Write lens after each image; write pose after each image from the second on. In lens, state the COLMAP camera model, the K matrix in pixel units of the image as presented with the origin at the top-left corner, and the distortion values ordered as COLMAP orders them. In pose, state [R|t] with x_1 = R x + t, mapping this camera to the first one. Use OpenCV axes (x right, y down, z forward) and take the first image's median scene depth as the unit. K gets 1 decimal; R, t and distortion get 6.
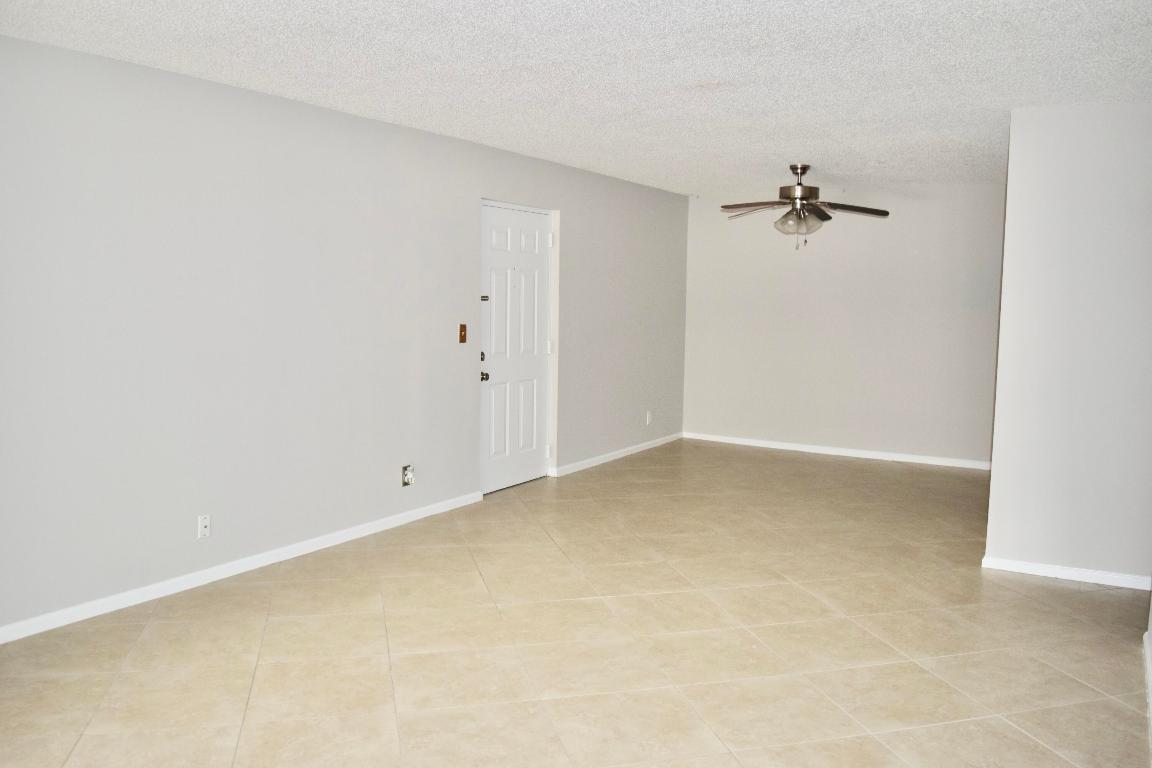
lens RADIAL K [[923.6, 0, 576.0], [0, 923.6, 384.0], [0, 0, 1]] dist [-0.106142, 0.004718]
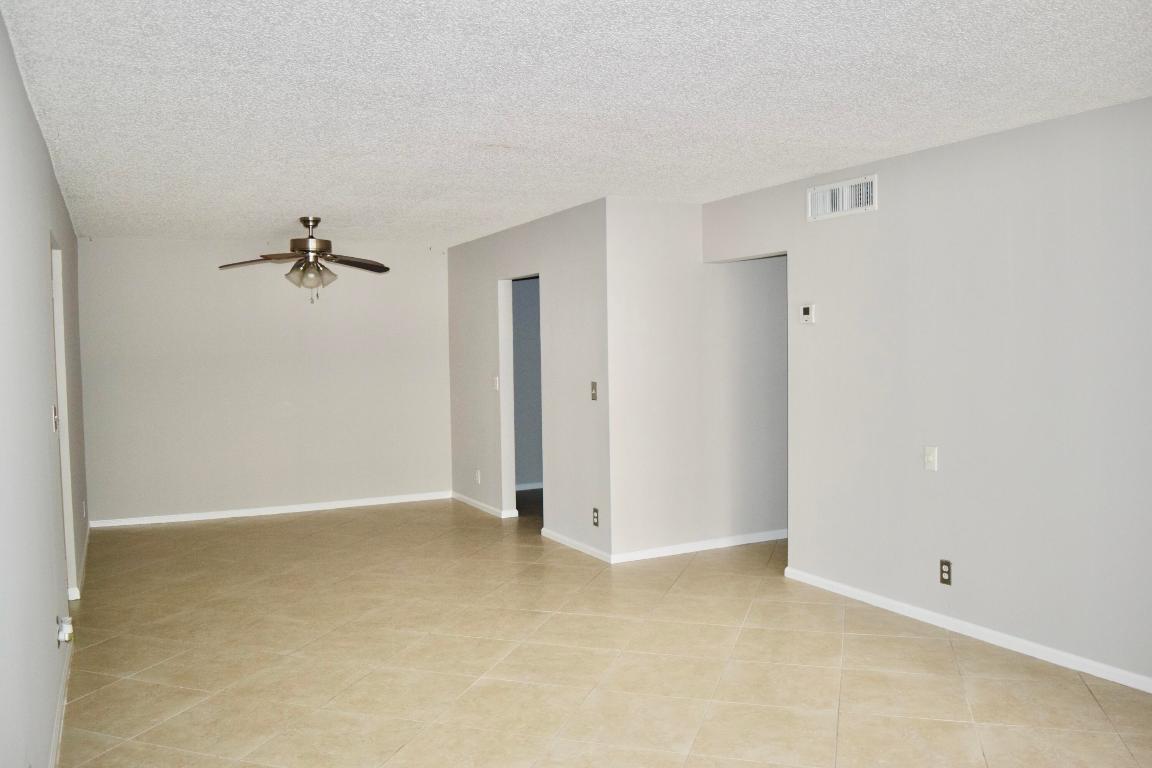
lens RADIAL K [[923.6, 0, 576.0], [0, 923.6, 384.0], [0, 0, 1]] dist [-0.106142, 0.004718]
pose [[0.533311, -0.068253, 0.843161, -0.442848], [0.109001, 0.993975, 0.011516, -0.042690], [-0.838867, 0.085763, 0.537537, 0.250480]]
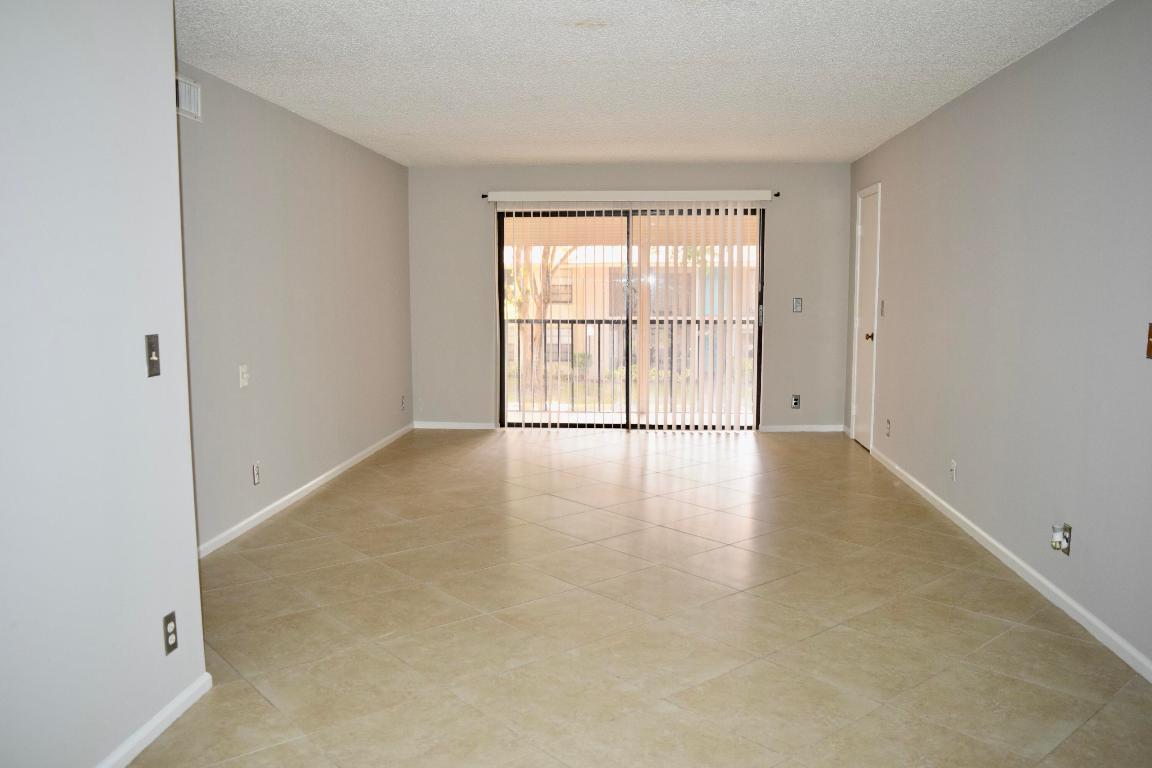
lens RADIAL K [[923.6, 0, 576.0], [0, 923.6, 384.0], [0, 0, 1]] dist [-0.106142, 0.004718]
pose [[-0.898133, 0.025386, -0.438991, 0.358496], [-0.060208, 0.981830, 0.179955, -0.094094], [0.435583, 0.188055, -0.880286, 1.173716]]
